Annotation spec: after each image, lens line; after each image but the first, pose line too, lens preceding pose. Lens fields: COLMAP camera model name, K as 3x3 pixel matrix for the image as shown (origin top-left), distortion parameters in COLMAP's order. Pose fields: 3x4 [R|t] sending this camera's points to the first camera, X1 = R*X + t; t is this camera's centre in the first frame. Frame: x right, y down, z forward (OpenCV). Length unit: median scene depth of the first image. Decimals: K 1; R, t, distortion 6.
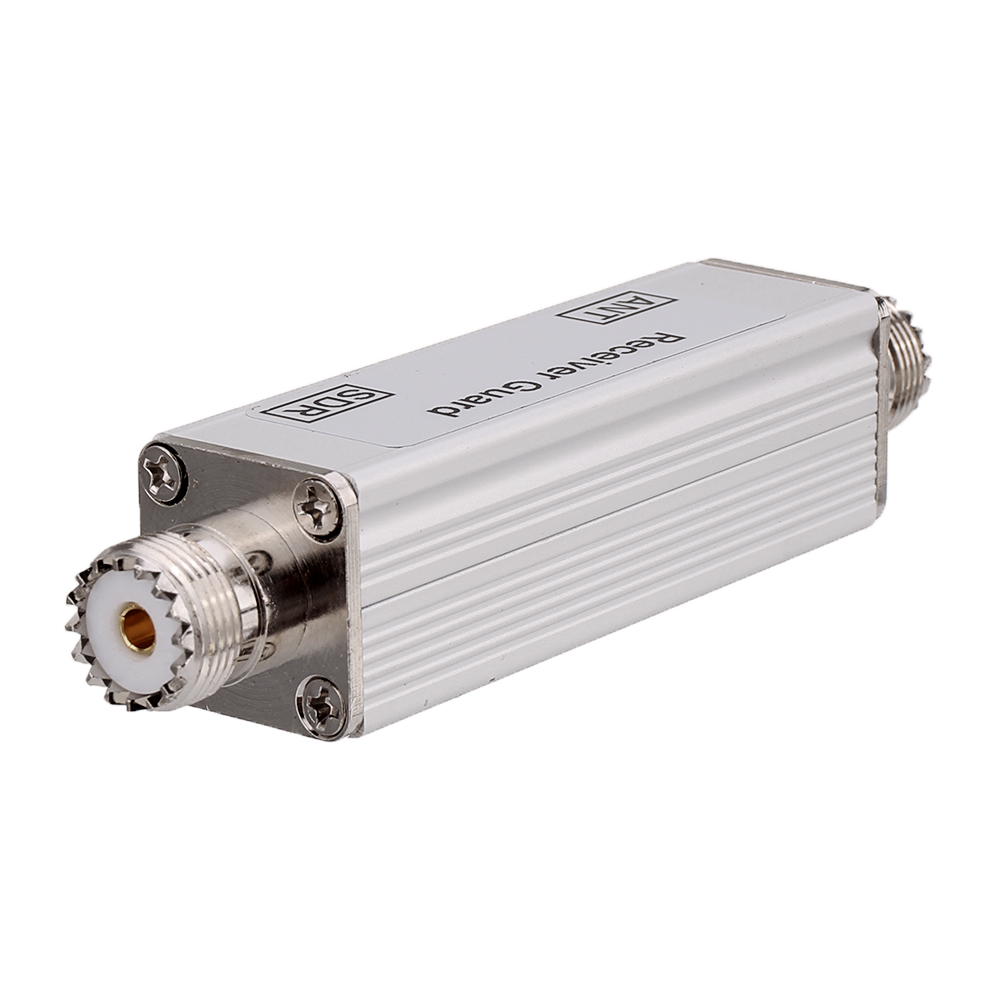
lens RADIAL K [[4213.5, 0, 500.0], [0, 4213.5, 500.0], [0, 0, 1]] dist [0.192274, 2.553148]
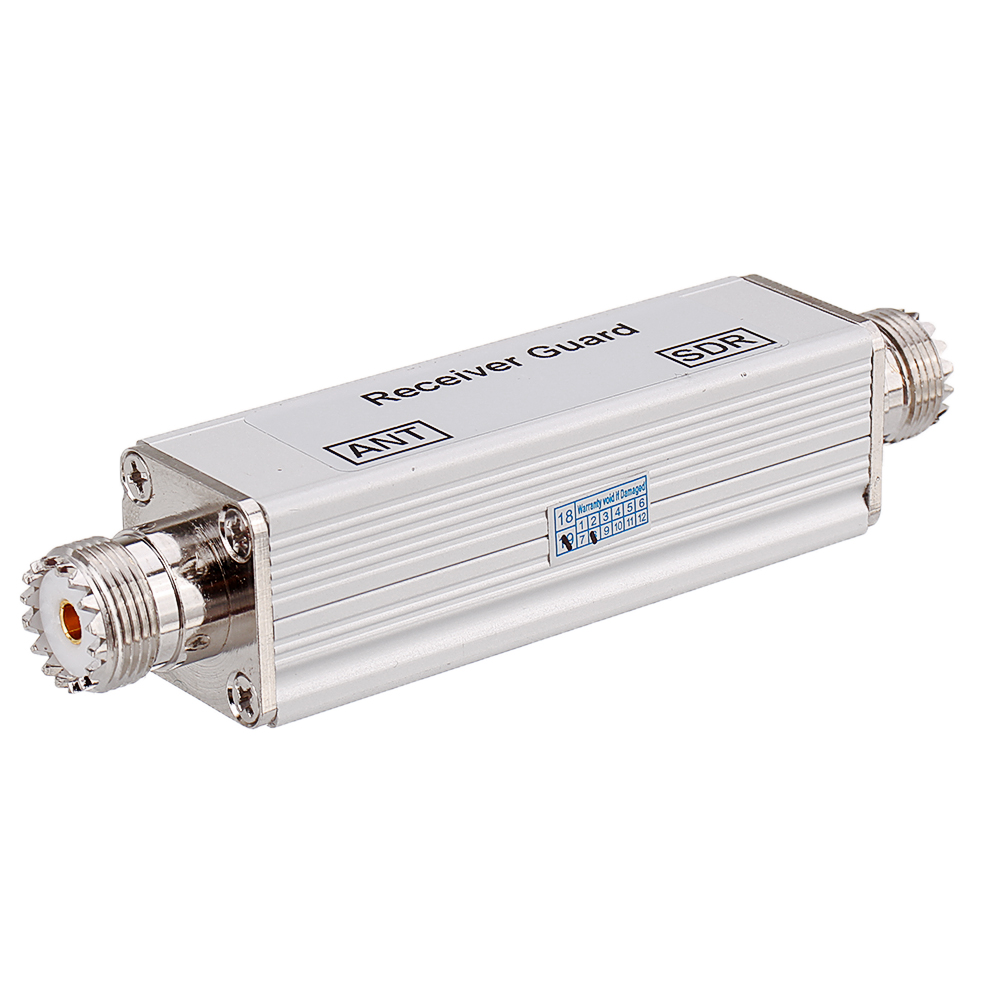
lens RADIAL K [[4213.5, 0, 500.0], [0, 4213.5, 500.0], [0, 0, 1]] dist [0.192274, 2.553148]
pose [[-0.970501, -0.070395, 0.230590, -0.253761], [0.093968, 0.770348, 0.630662, -0.729666], [-0.222030, 0.633726, -0.741009, 1.890819]]
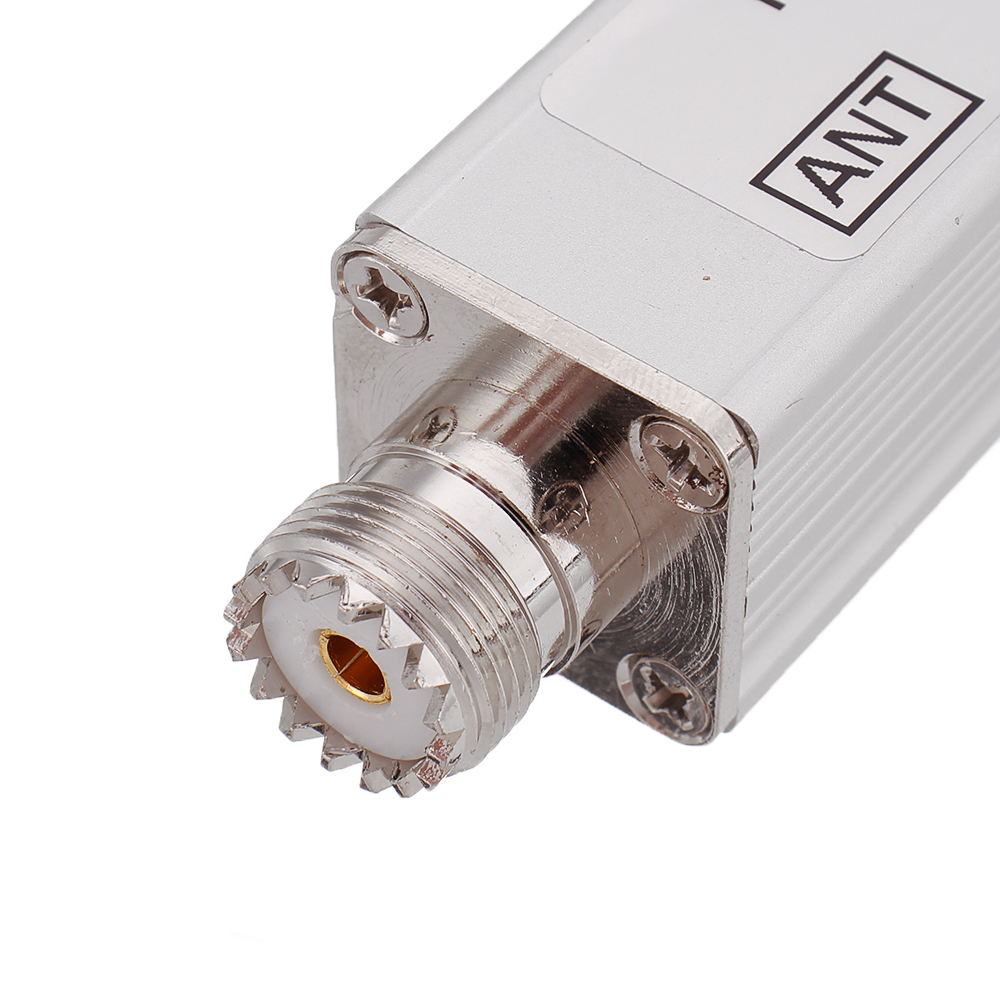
lens RADIAL K [[4213.5, 0, 500.0], [0, 4213.5, 500.0], [0, 0, 1]] dist [0.192274, 2.553148]
pose [[-0.999220, 0.027891, -0.027952, 0.094048], [-0.014400, 0.401772, 0.915627, -0.531370], [0.036768, 0.915315, -0.401057, 1.331663]]
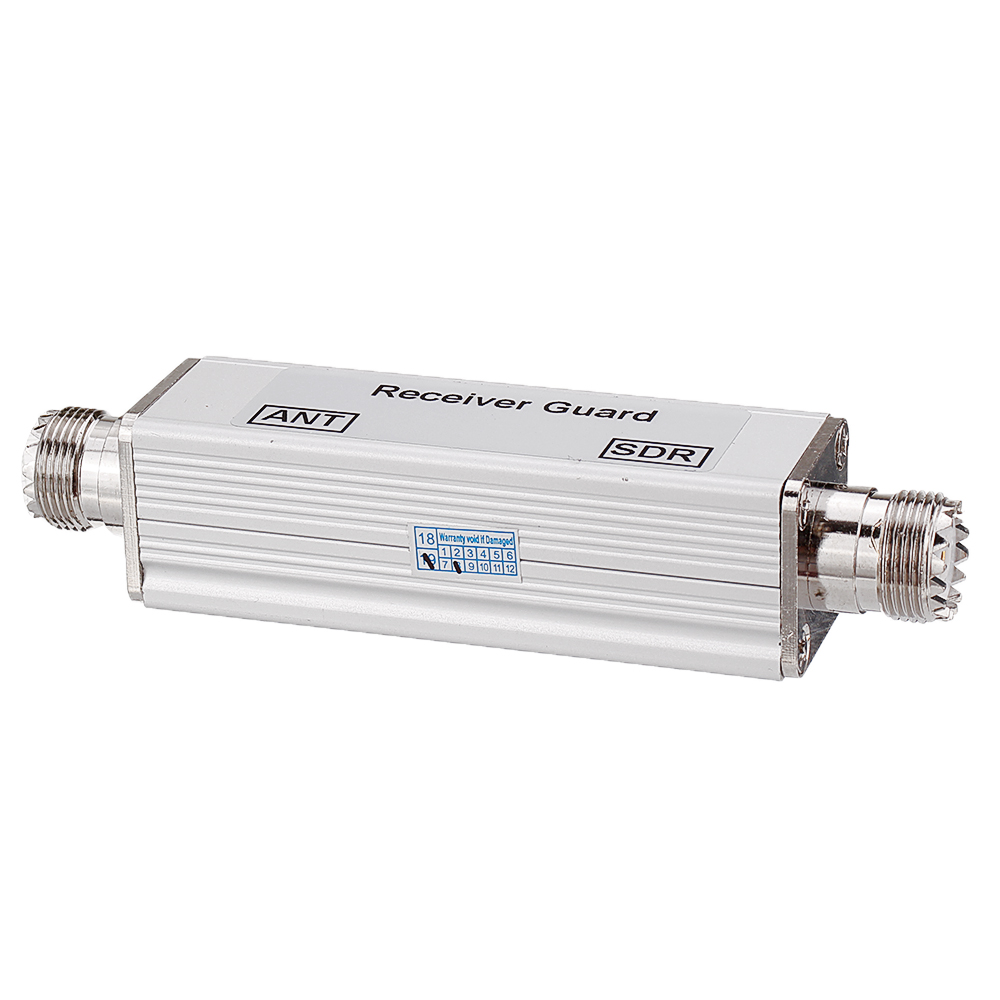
lens RADIAL K [[4213.5, 0, 500.0], [0, 4213.5, 500.0], [0, 0, 1]] dist [0.192274, 2.553148]
pose [[-0.355062, -0.347429, 0.867885, -1.108868], [0.307378, 0.833369, 0.459364, -0.596928], [-0.882865, 0.429871, -0.189105, 1.270718]]
